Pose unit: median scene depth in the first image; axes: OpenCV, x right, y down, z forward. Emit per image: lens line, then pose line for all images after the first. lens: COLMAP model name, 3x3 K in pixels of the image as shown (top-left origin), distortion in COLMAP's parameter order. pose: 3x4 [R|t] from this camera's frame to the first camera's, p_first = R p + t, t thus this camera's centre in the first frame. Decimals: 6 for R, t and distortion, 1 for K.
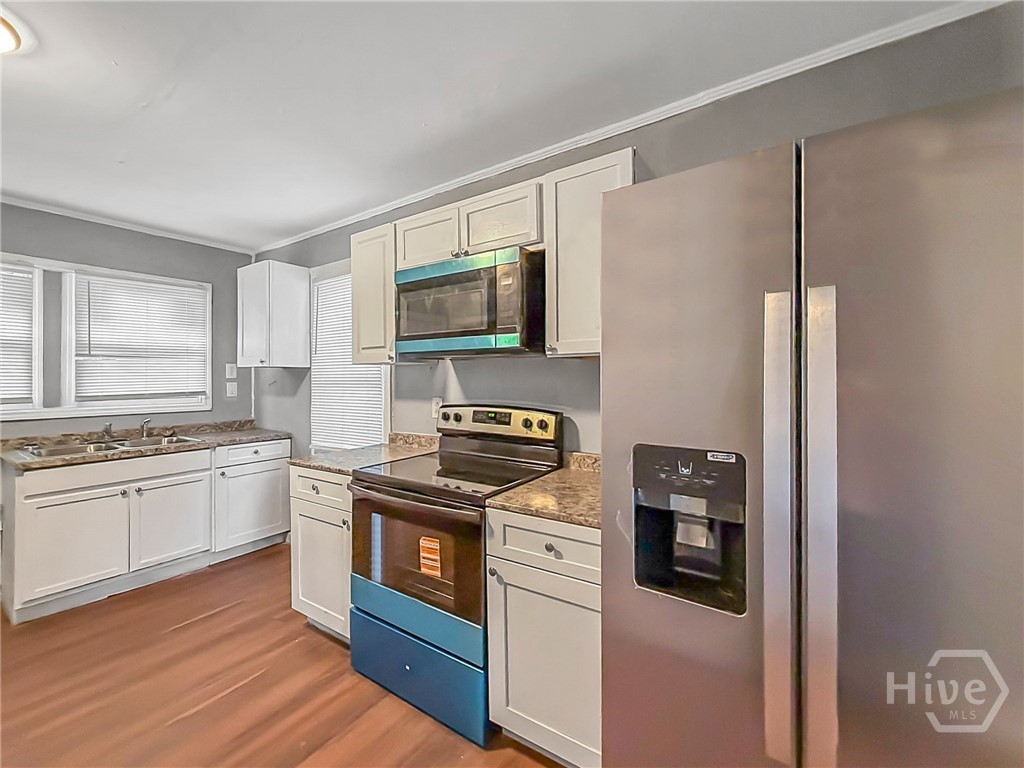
lens RADIAL K [[434.4, 0, 511.3], [0, 434.4, 374.1], [0, 0, 1]] dist [-0.000869, -0.000046]
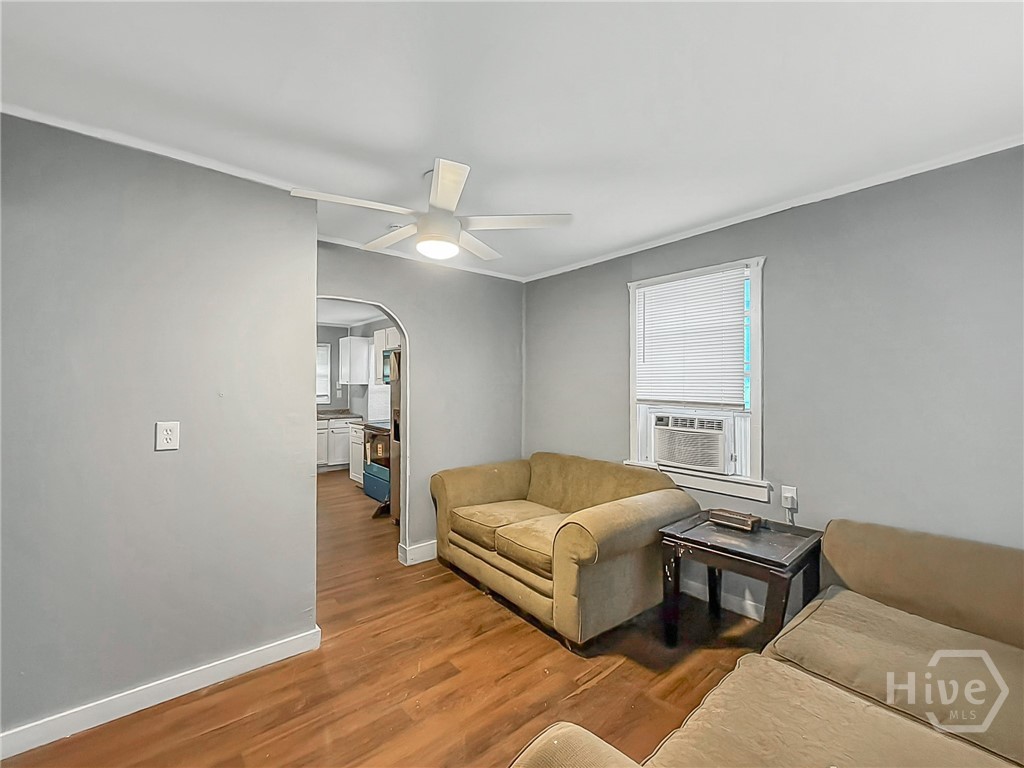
lens RADIAL K [[434.4, 0, 511.3], [0, 434.4, 374.1], [0, 0, 1]] dist [-0.000869, -0.000046]
pose [[0.965488, -0.000366, -0.260448, 1.116245], [-0.000693, 0.999992, -0.003977, -0.084604], [0.260447, 0.004020, 0.965480, -1.279556]]
